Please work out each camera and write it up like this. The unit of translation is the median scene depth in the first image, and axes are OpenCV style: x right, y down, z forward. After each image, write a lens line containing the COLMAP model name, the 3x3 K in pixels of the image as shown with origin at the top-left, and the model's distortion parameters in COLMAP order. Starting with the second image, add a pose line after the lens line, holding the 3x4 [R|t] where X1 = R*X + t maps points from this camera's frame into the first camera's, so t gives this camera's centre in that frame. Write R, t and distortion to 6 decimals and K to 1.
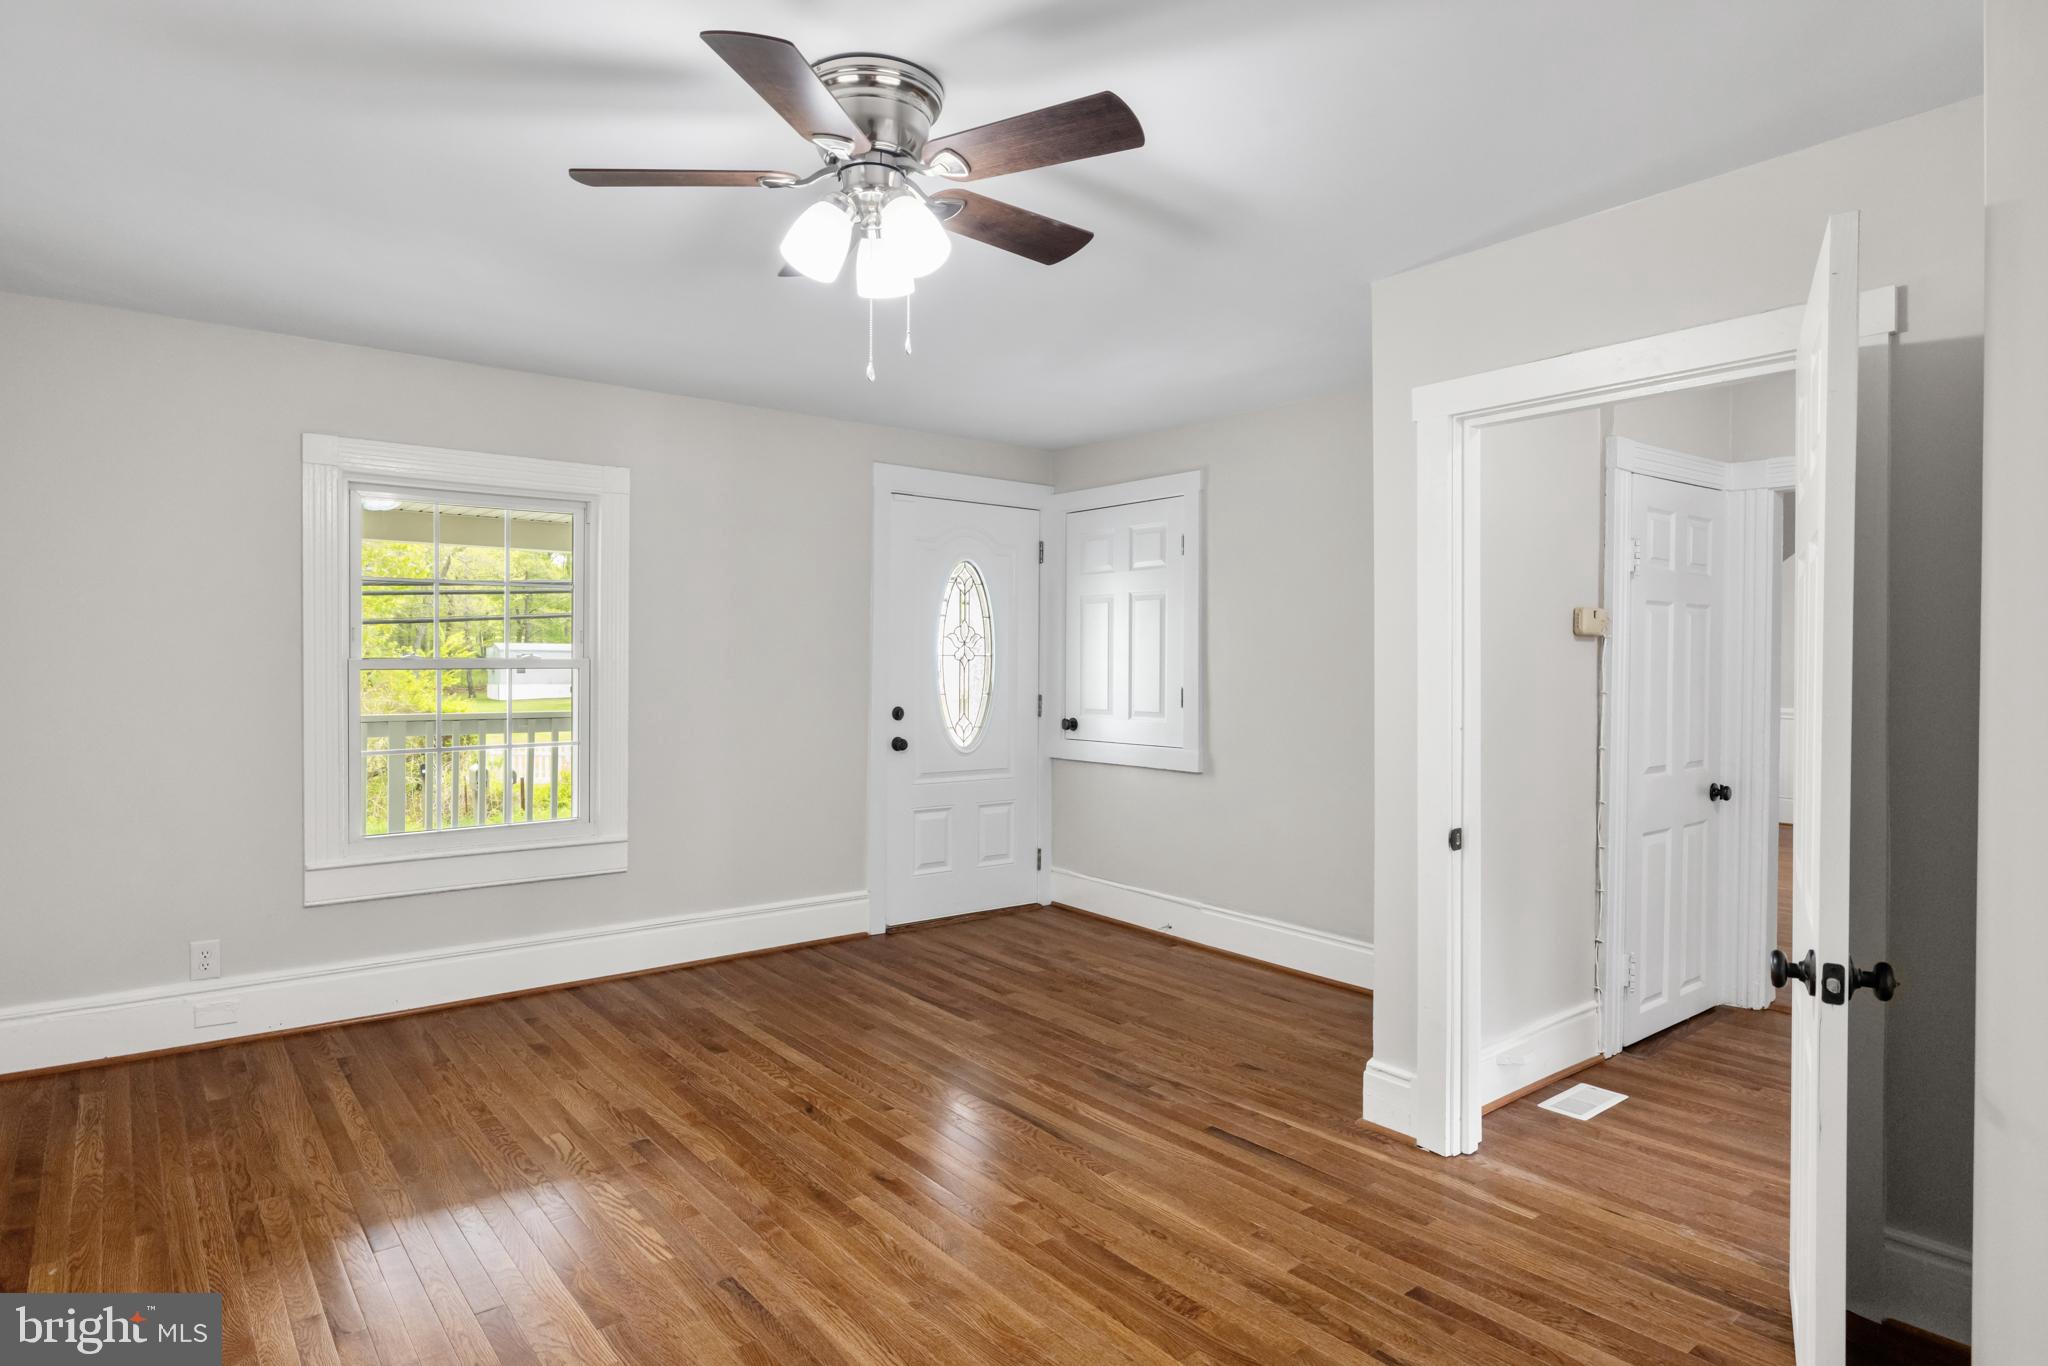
lens RADIAL K [[1089.7, 0, 1013.9], [0, 1089.7, 674.9], [0, 0, 1]] dist [0.001666, 0.000599]
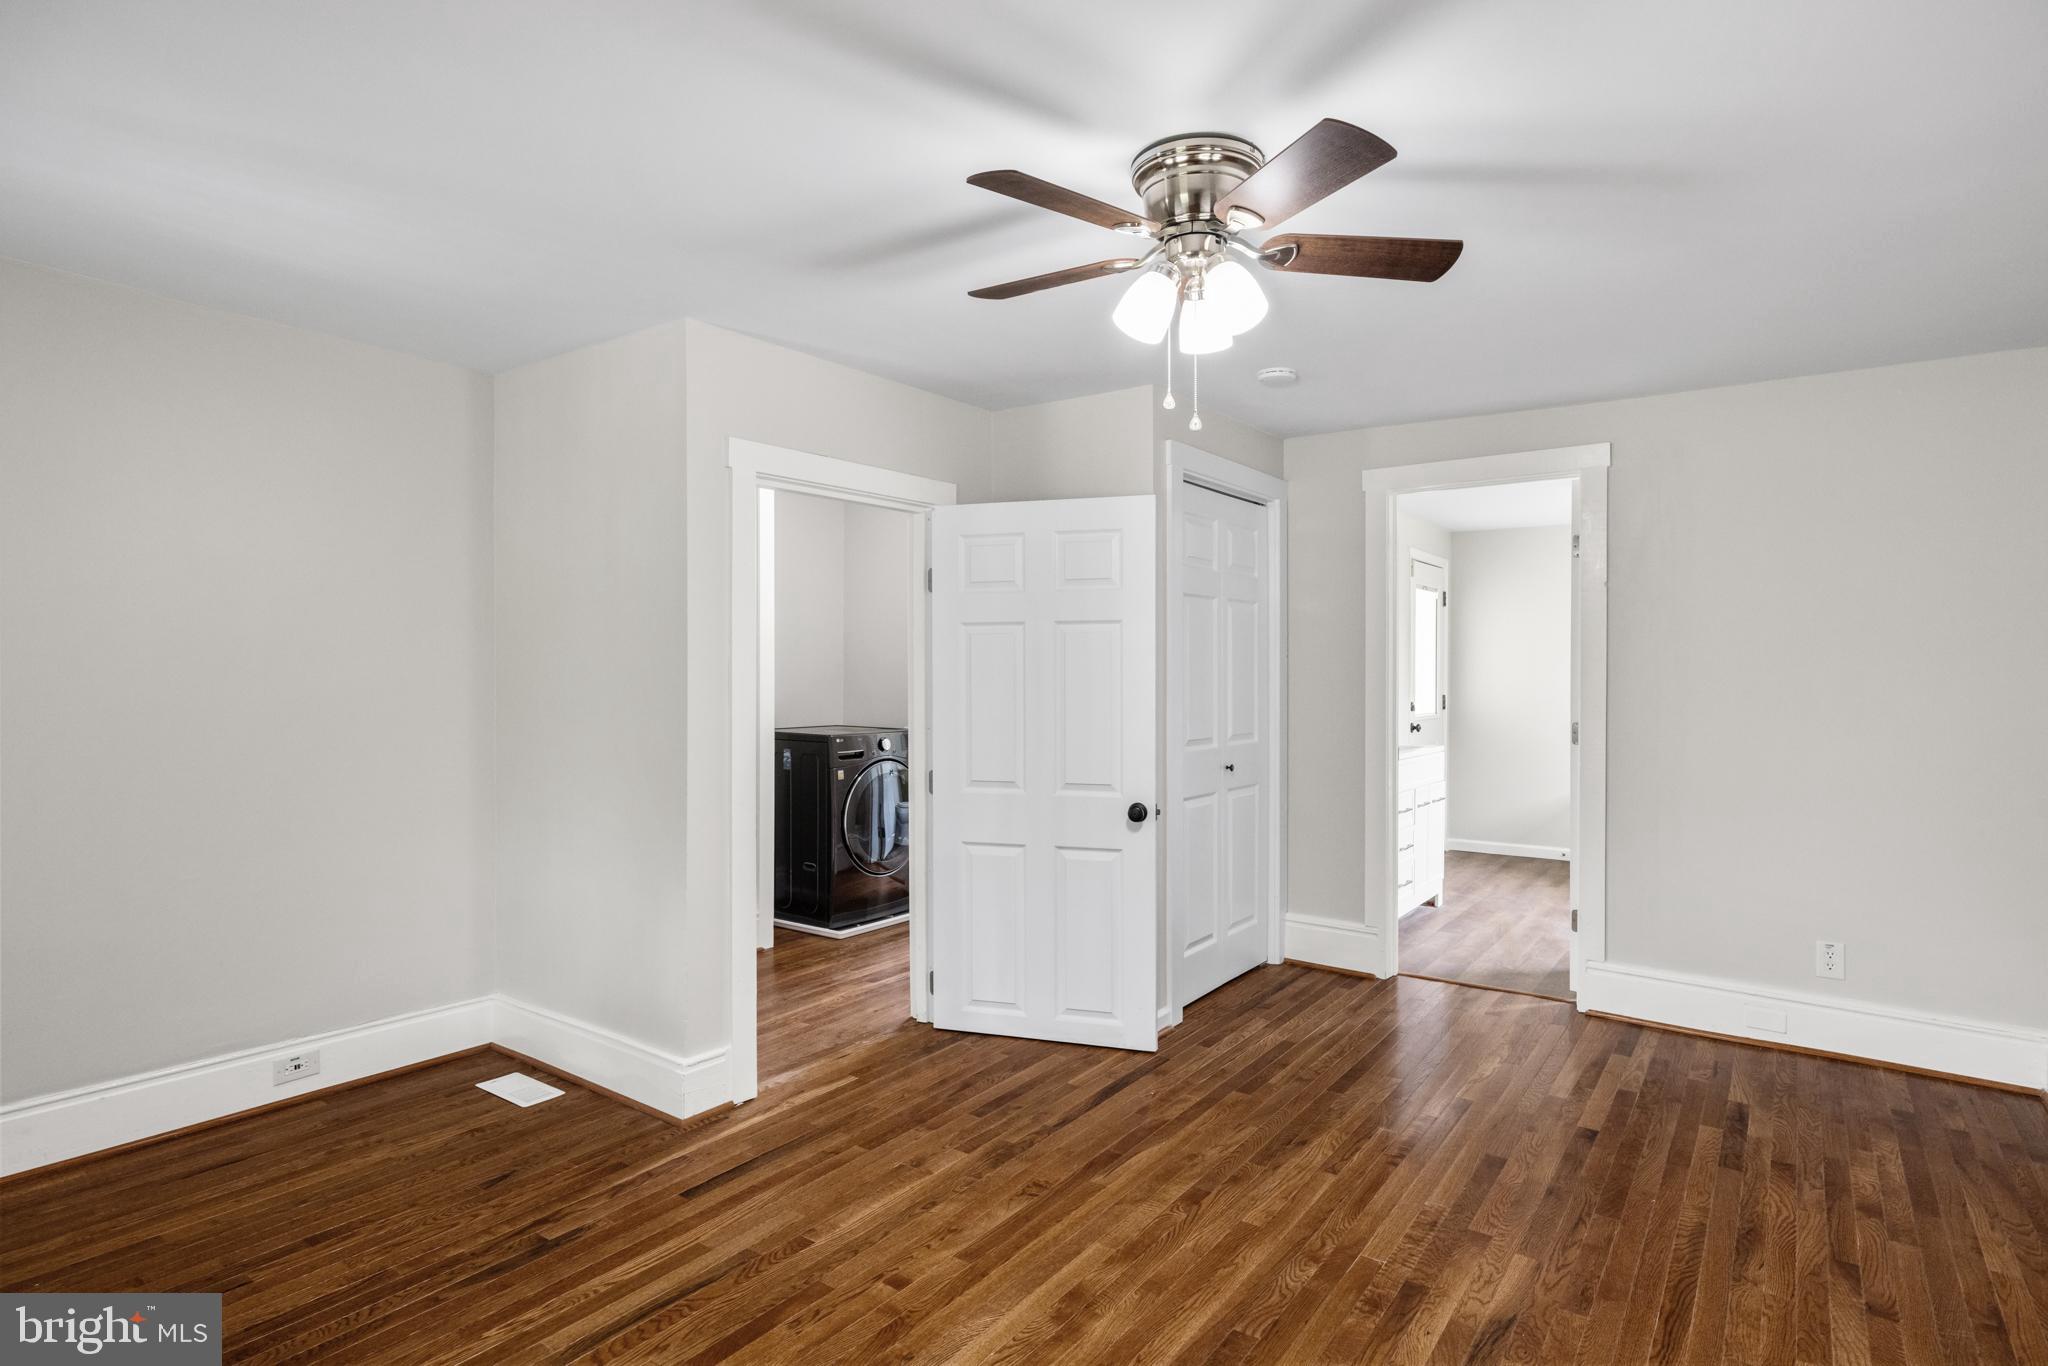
lens RADIAL K [[1089.7, 0, 1013.9], [0, 1089.7, 674.9], [0, 0, 1]] dist [0.001666, 0.000599]
pose [[-0.255768, -0.007081, 0.966712, -0.788753], [0.004816, 0.999951, 0.008599, -0.022090], [-0.966726, 0.006855, -0.255722, 1.001491]]
